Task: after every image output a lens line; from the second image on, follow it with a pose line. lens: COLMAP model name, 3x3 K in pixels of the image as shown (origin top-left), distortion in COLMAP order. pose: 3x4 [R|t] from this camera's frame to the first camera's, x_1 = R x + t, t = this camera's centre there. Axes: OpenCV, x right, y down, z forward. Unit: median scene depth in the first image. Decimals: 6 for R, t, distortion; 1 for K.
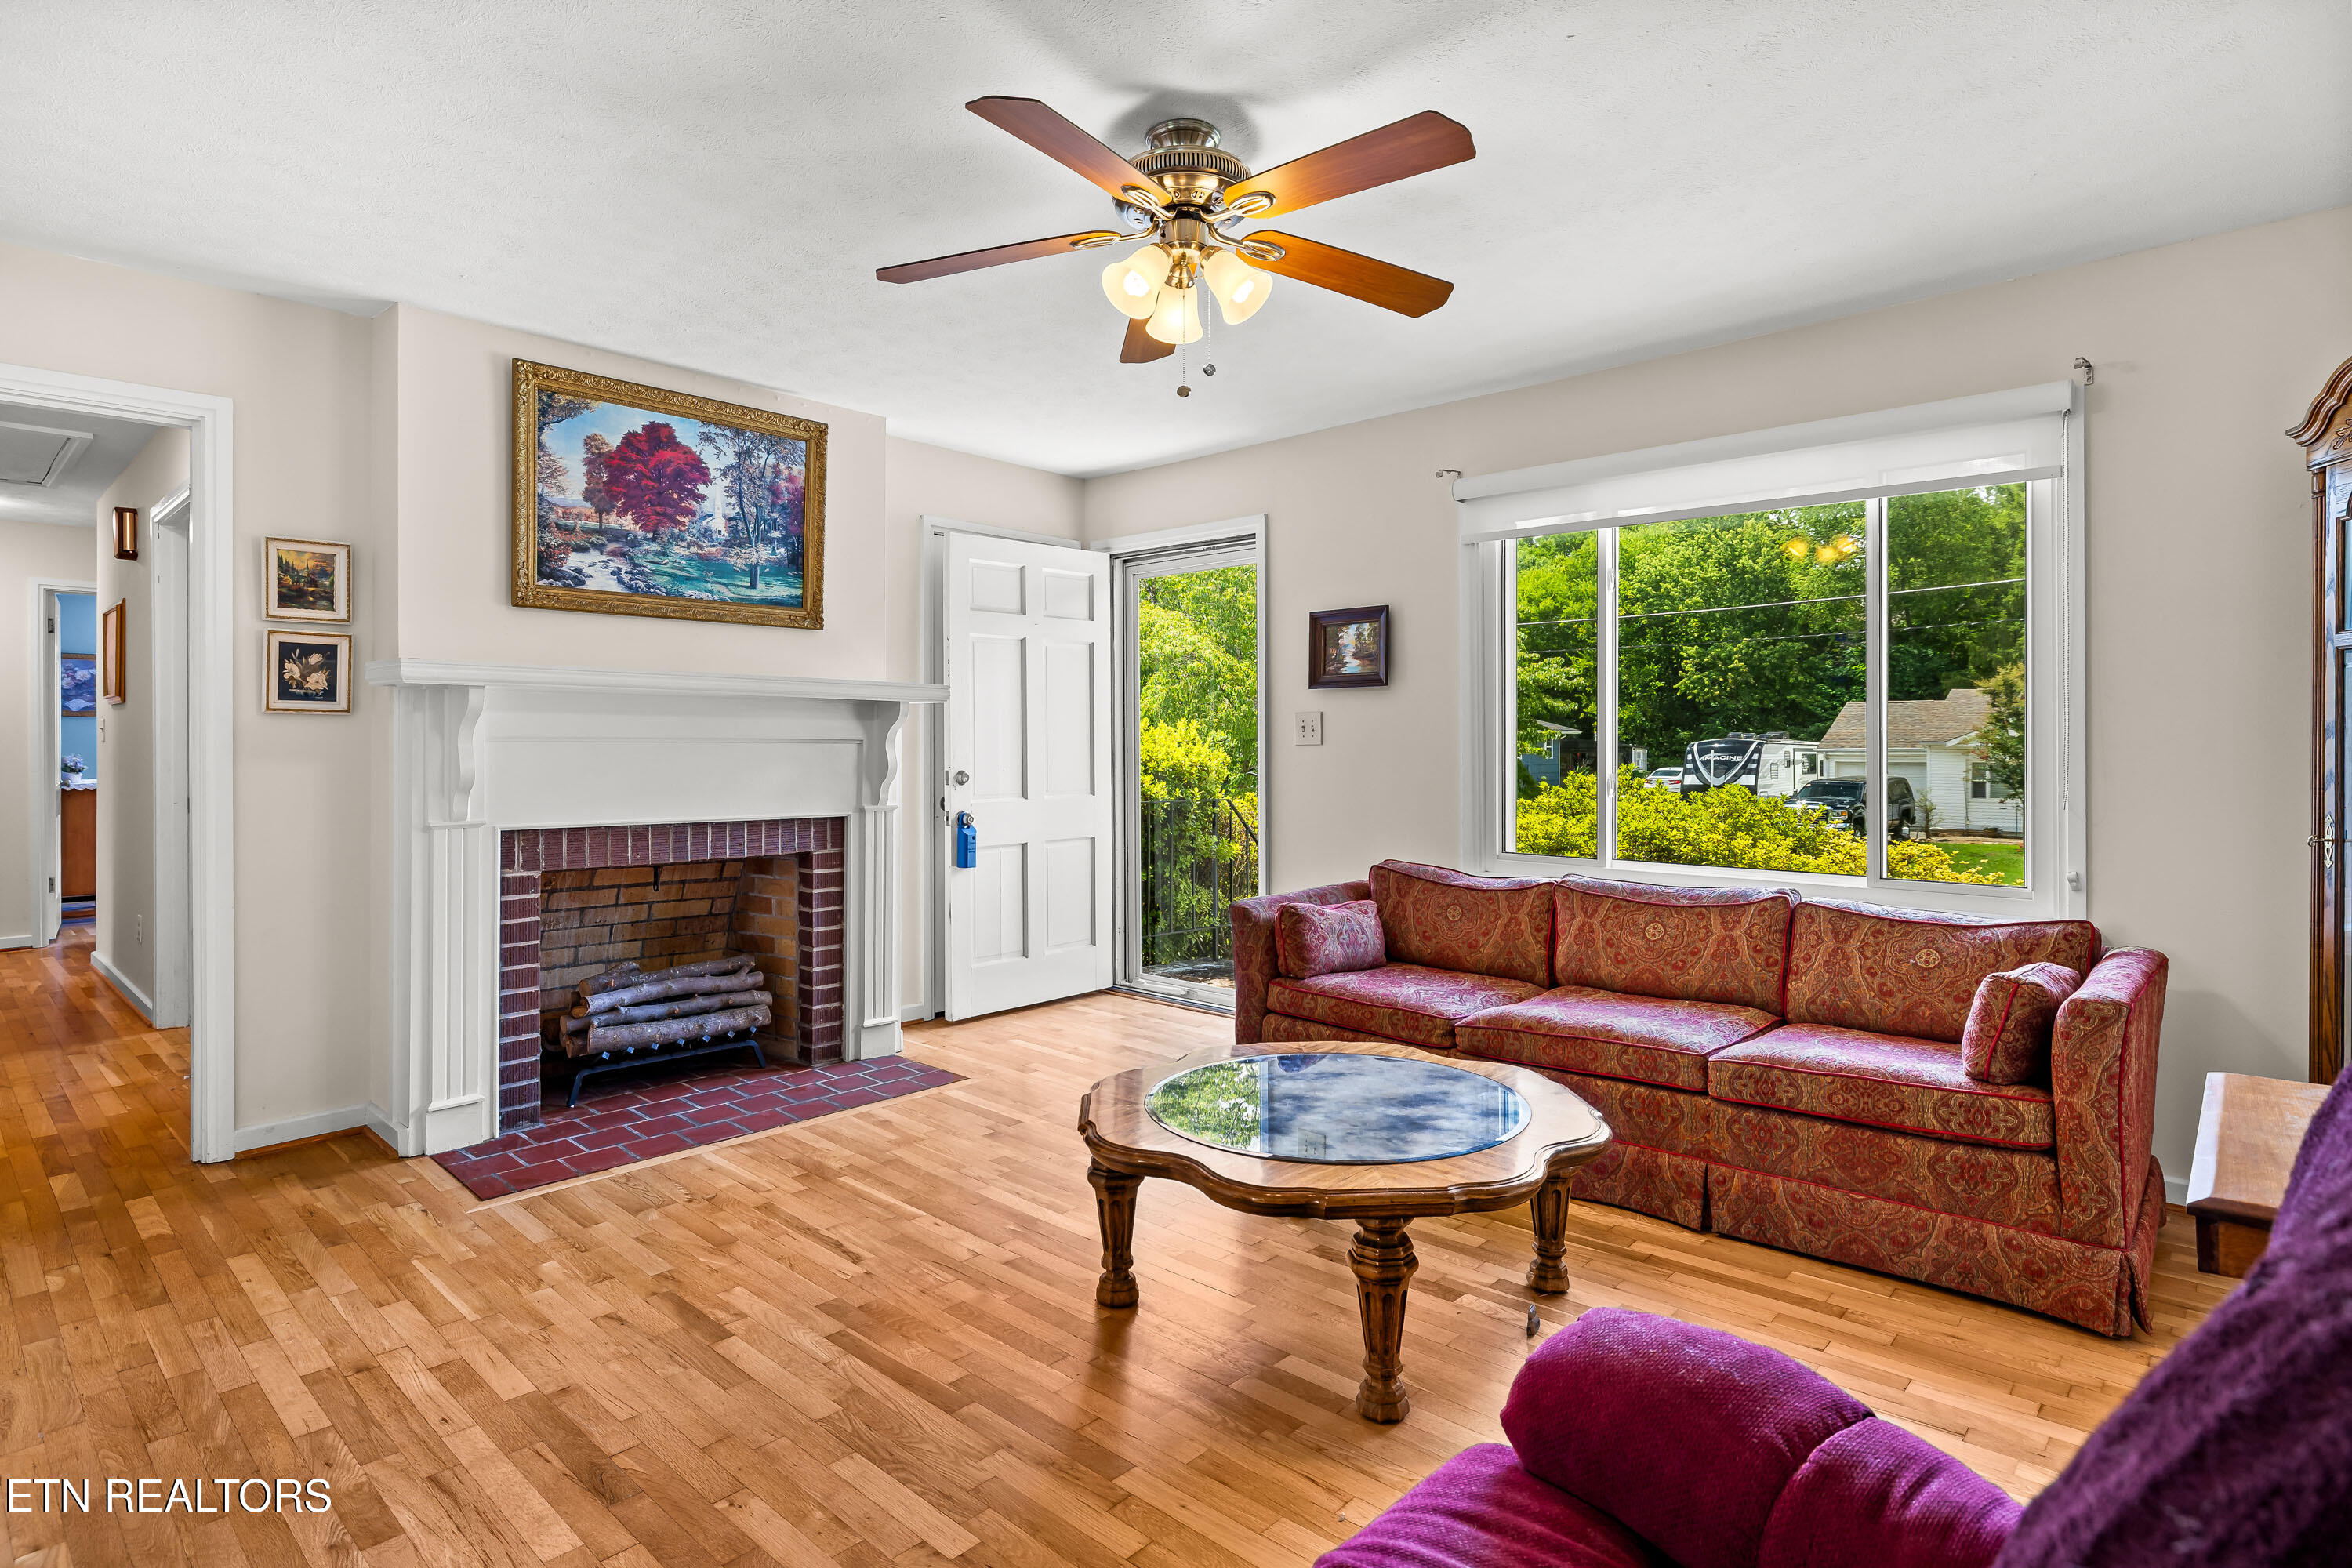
lens RADIAL K [[1213.9, 0, 1177.0], [0, 1213.9, 745.4], [0, 0, 1]] dist [-0.003025, 0.000296]
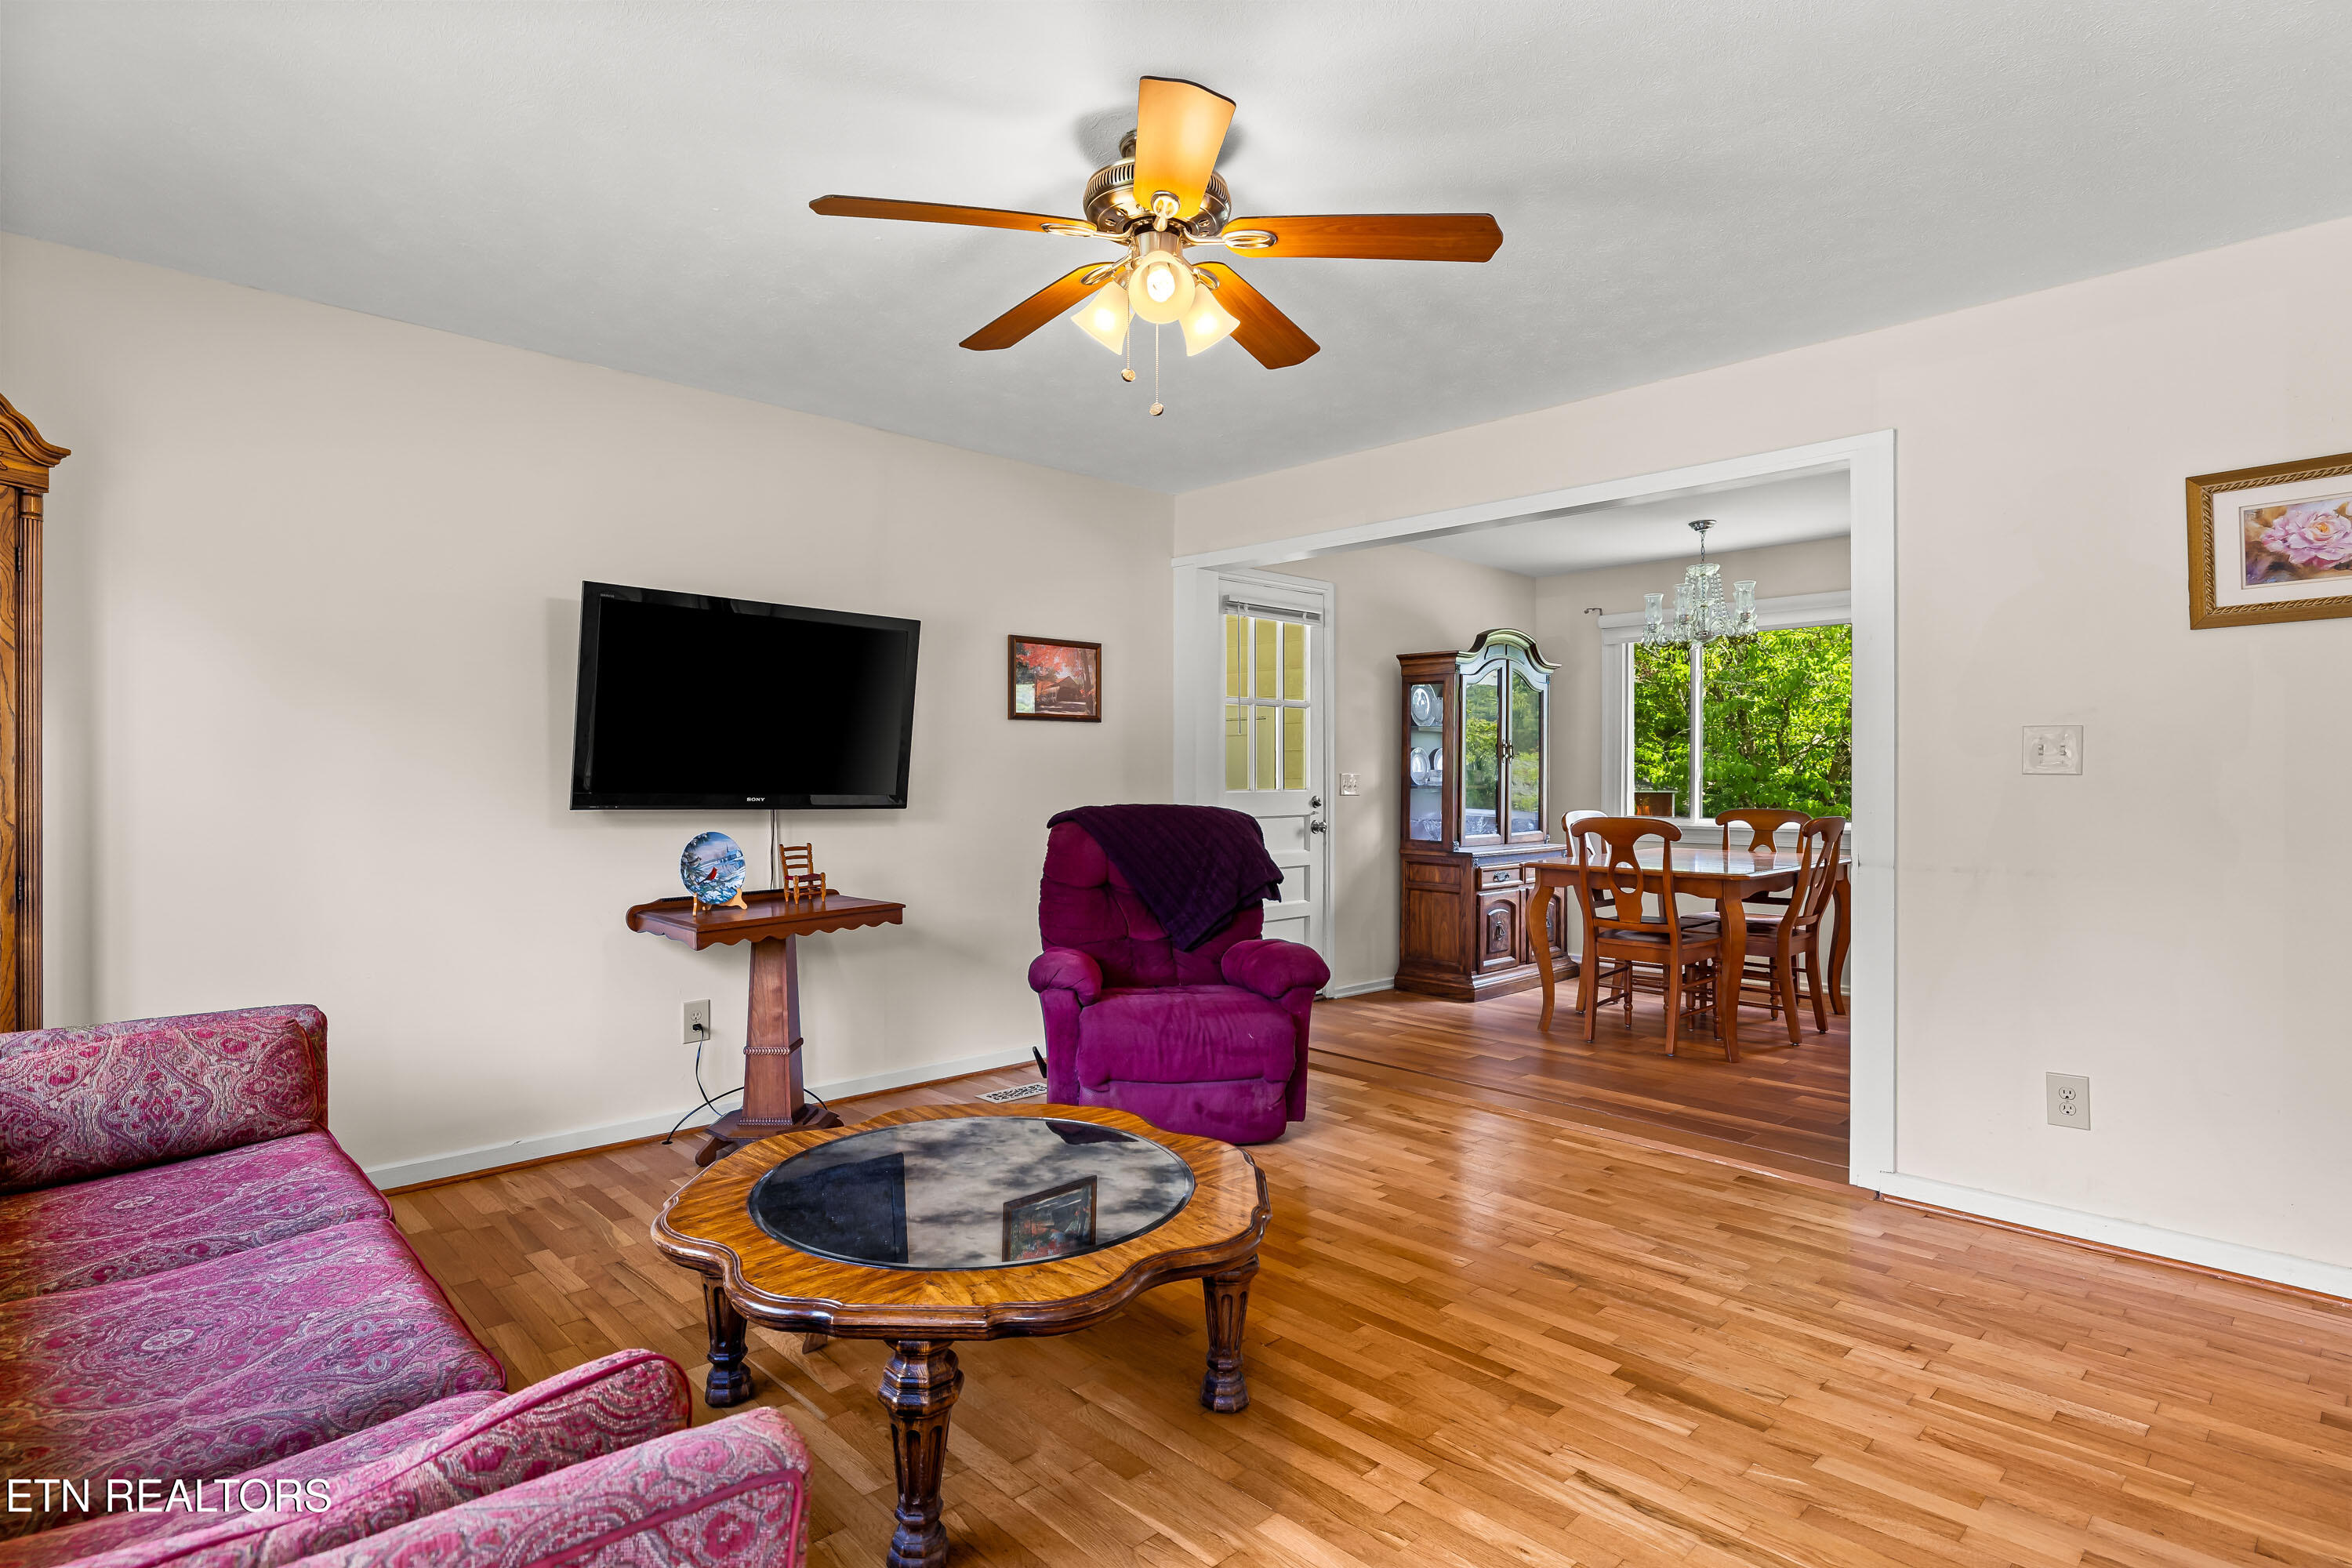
lens RADIAL K [[1198.1, 0, 1175.2], [0, 1198.1, 769.6], [0, 0, 1]] dist [-0.001510, 0.000516]
pose [[-0.998150, -0.002293, 0.060754, -0.042332], [-0.002697, 0.999975, -0.006567, 0.001634], [-0.060738, -0.006718, -0.998131, 1.227385]]
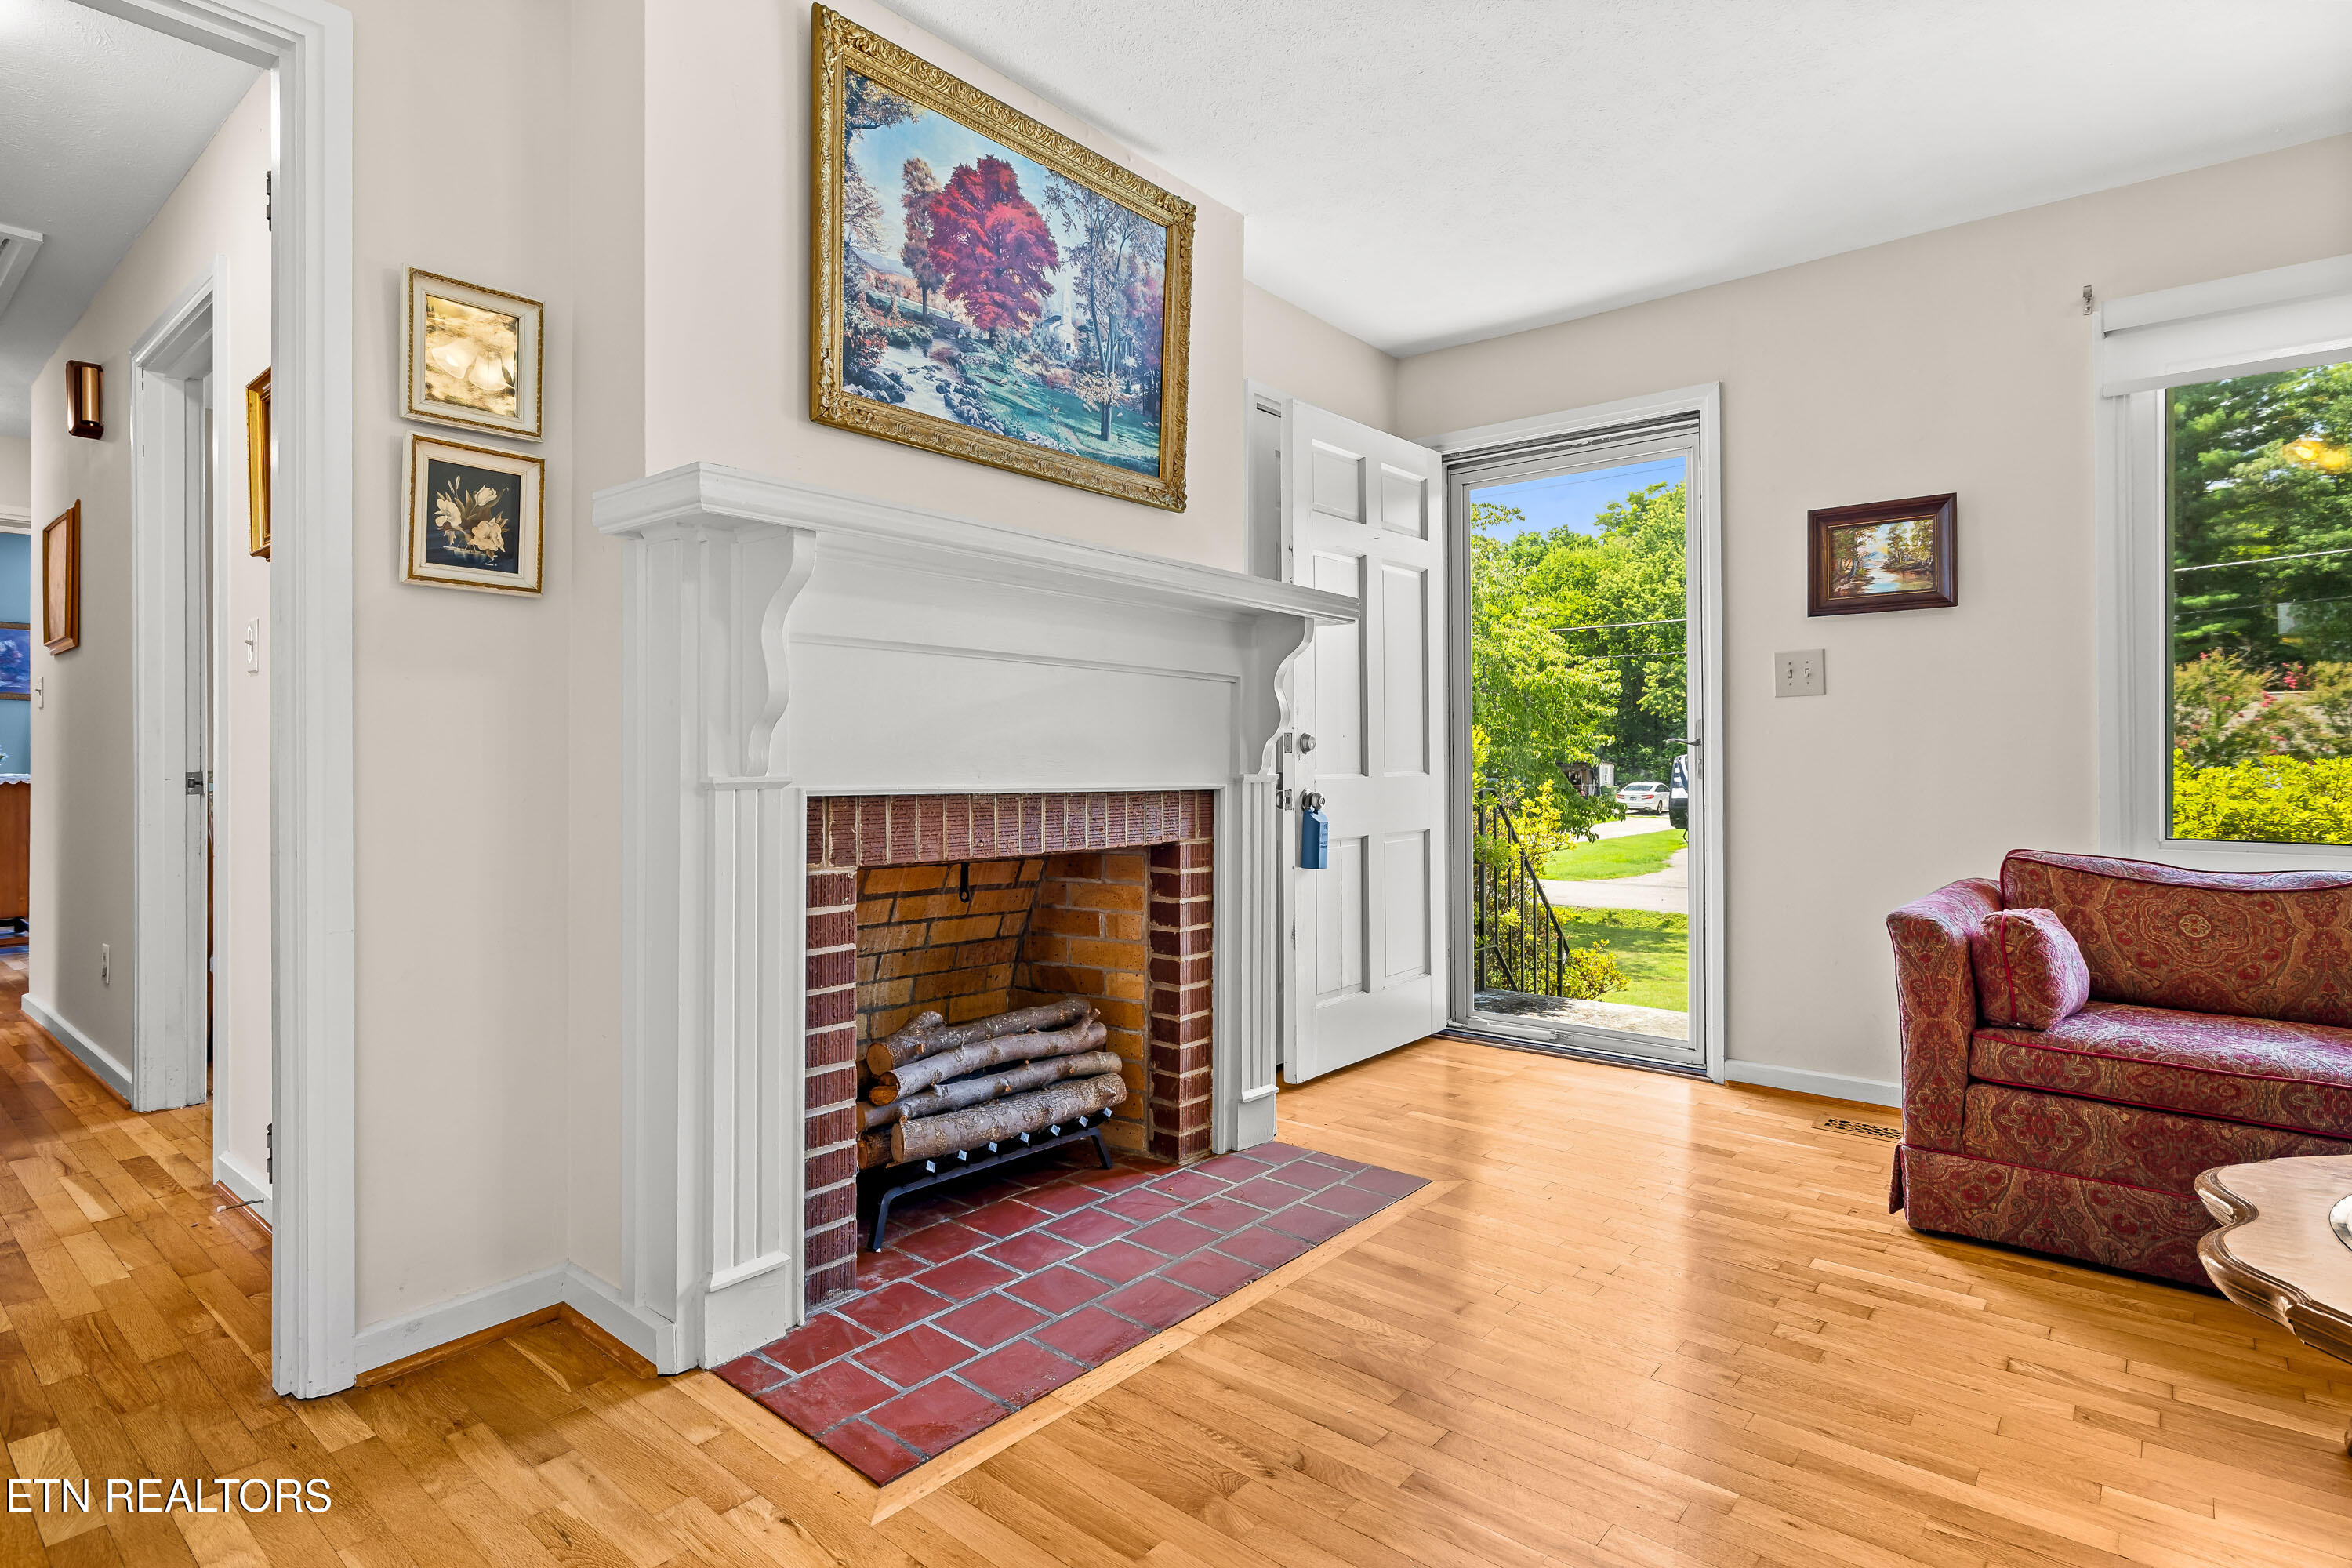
lens RADIAL K [[1211.7, 0, 1170.1], [0, 1211.7, 761.6], [0, 0, 1]] dist [-0.003612, 0.000799]
pose [[0.998919, -0.000803, 0.046487, -0.371269], [0.000943, 0.999995, -0.002972, 0.050379], [-0.046485, 0.003013, 0.998914, 0.370540]]
